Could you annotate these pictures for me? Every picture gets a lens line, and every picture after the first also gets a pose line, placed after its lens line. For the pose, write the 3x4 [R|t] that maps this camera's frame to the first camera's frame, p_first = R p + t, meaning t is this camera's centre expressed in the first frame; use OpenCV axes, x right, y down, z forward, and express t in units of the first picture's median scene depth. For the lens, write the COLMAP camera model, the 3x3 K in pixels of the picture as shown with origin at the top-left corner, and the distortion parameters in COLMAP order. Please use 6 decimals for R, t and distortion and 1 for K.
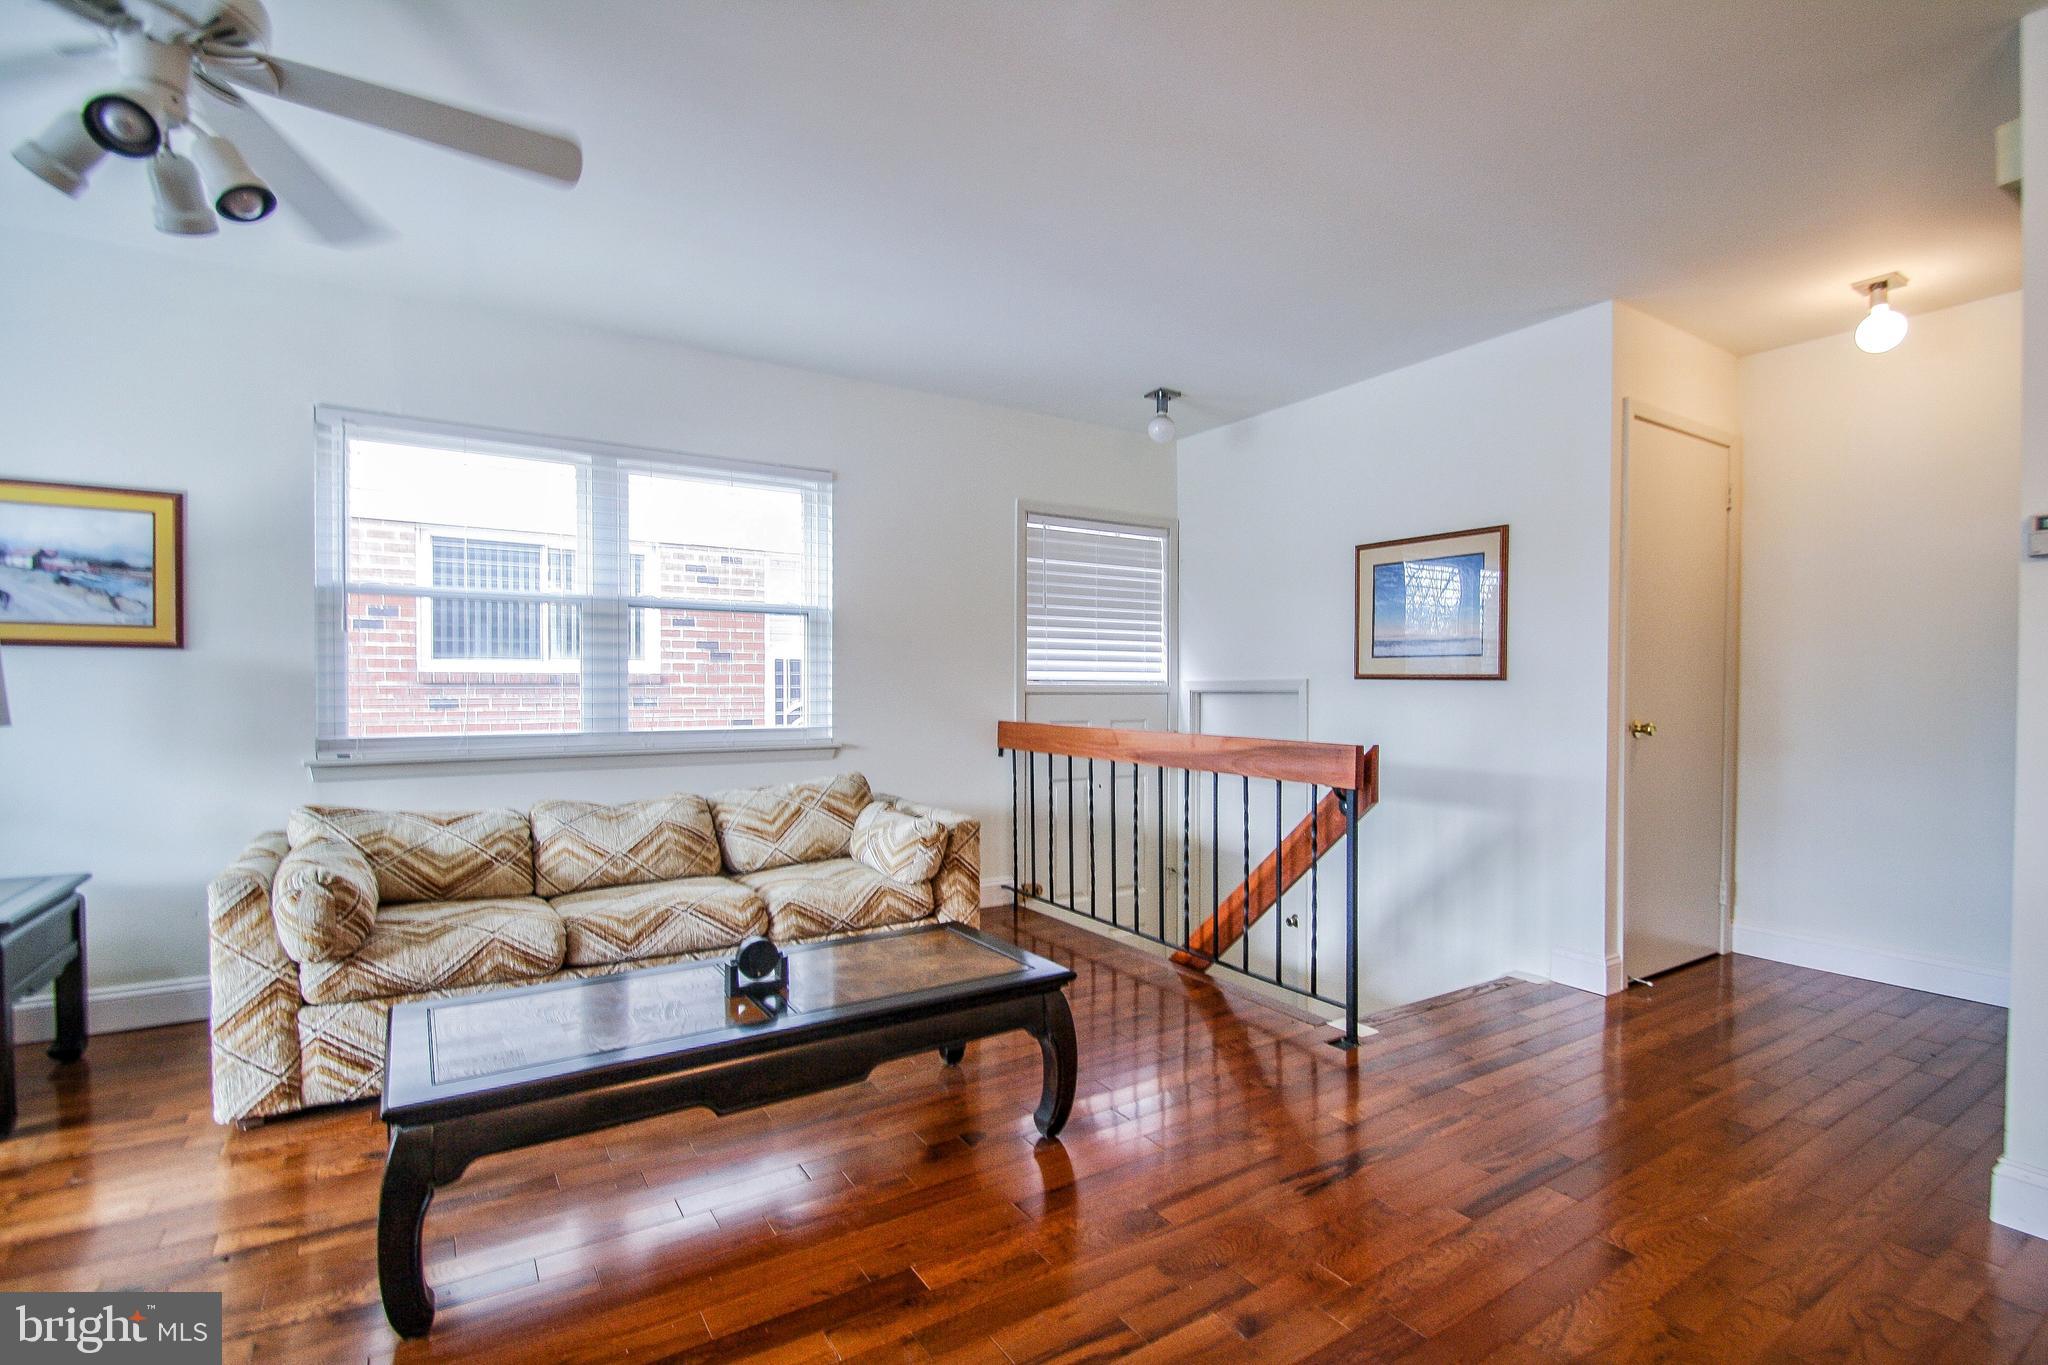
lens RADIAL K [[946.0, 0, 1058.2], [0, 946.0, 680.1], [0, 0, 1]] dist [0.001783, -0.000097]
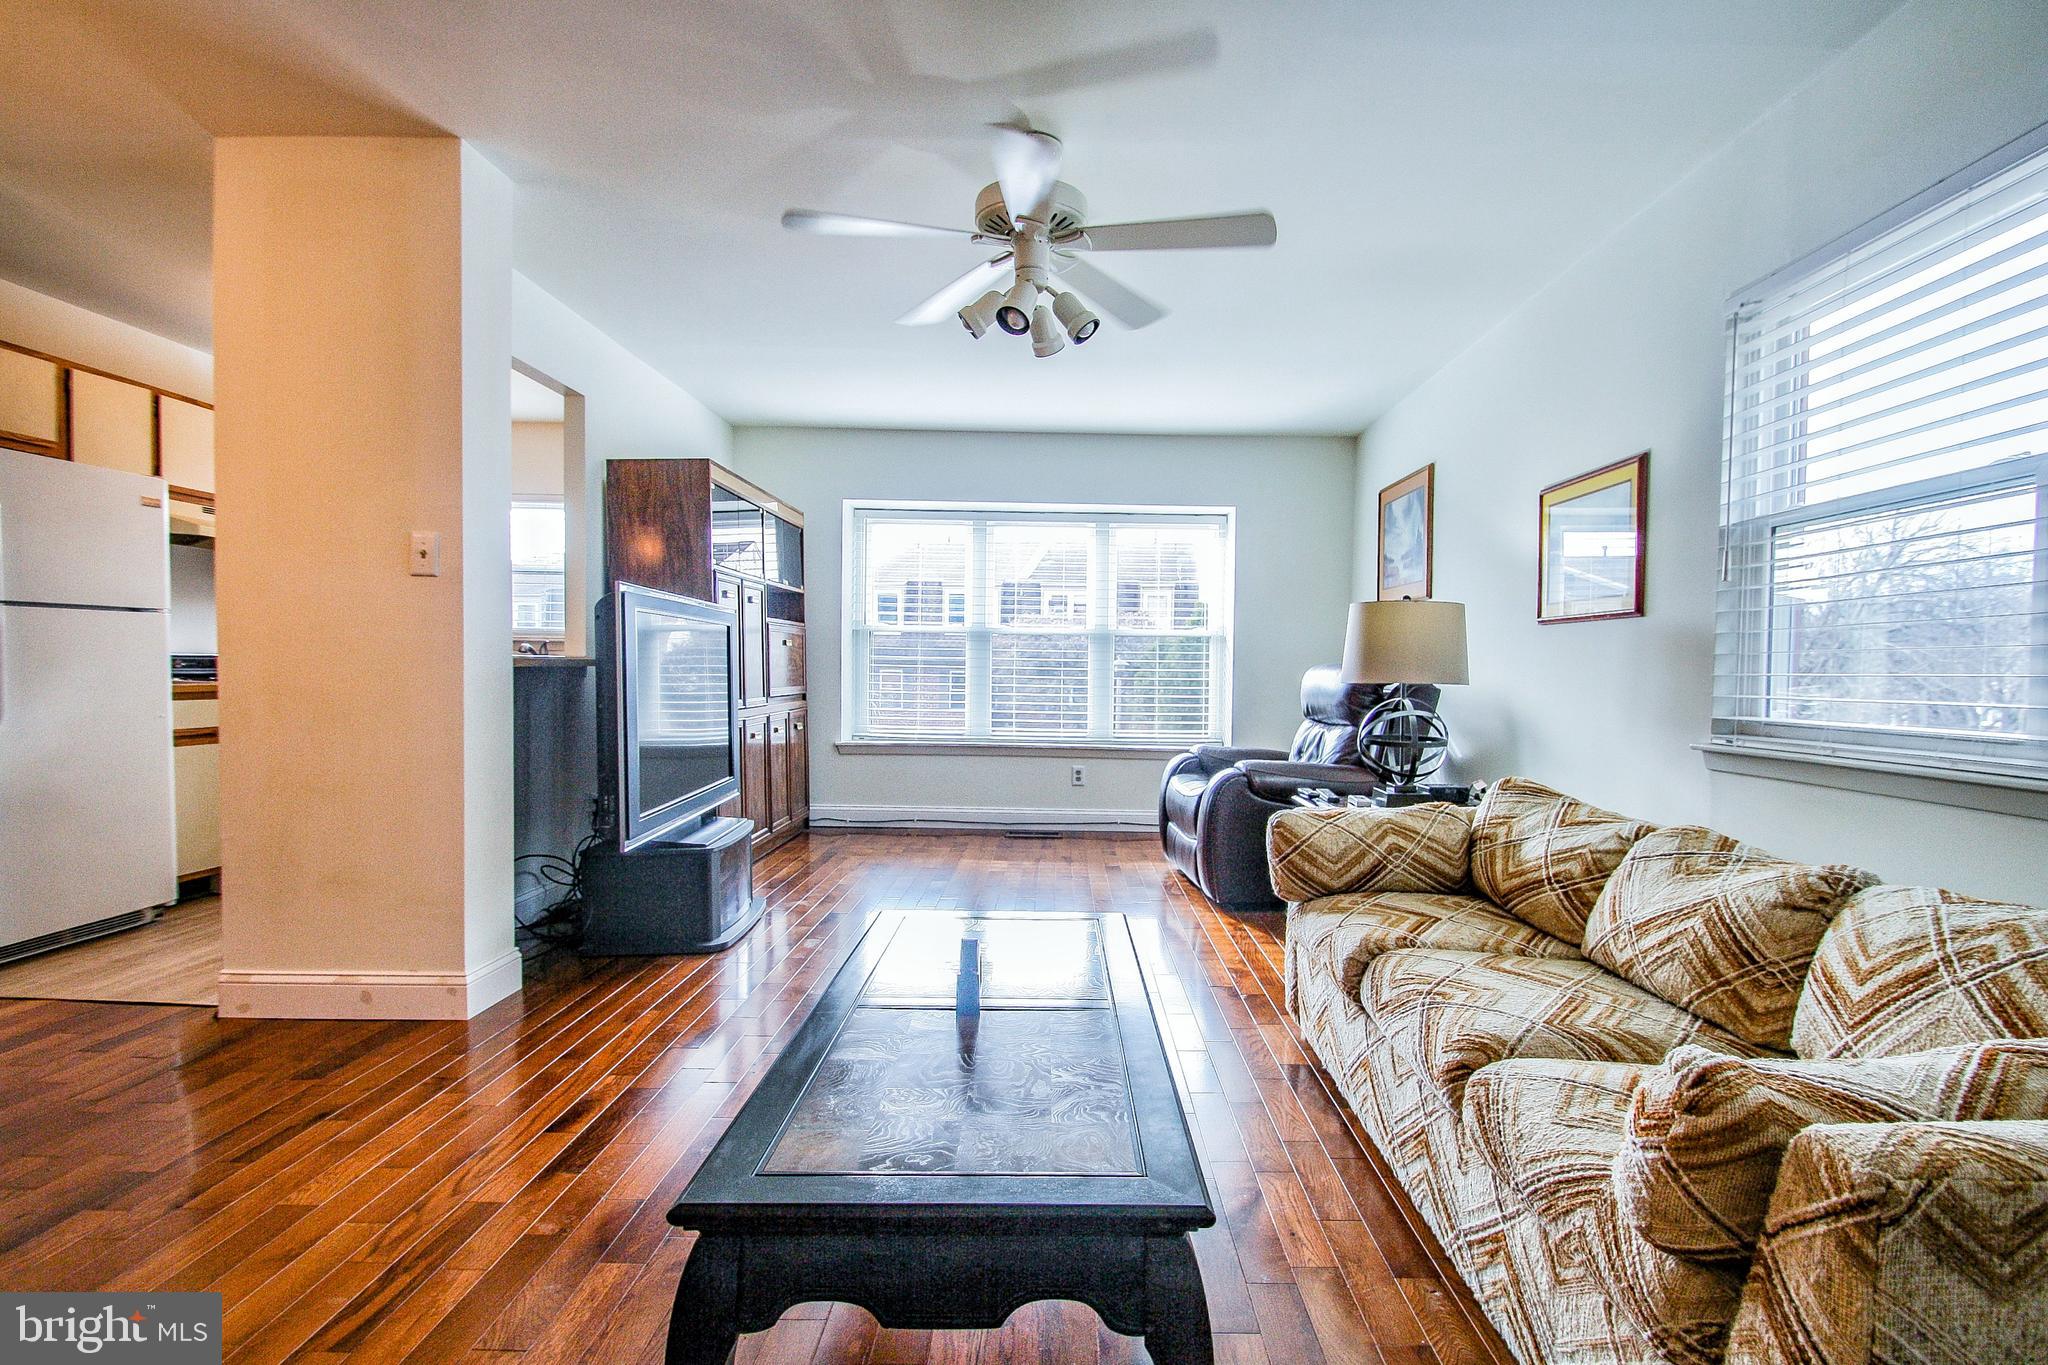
lens RADIAL K [[1000.6, 0, 1070.4], [0, 1000.6, 688.1], [0, 0, 1]] dist [0.000430, -0.000184]
pose [[-0.544178, 0.007216, -0.838938, 0.216269], [-0.009486, 0.999846, 0.014754, 0.029011], [0.838916, 0.015987, -0.544026, 0.955889]]
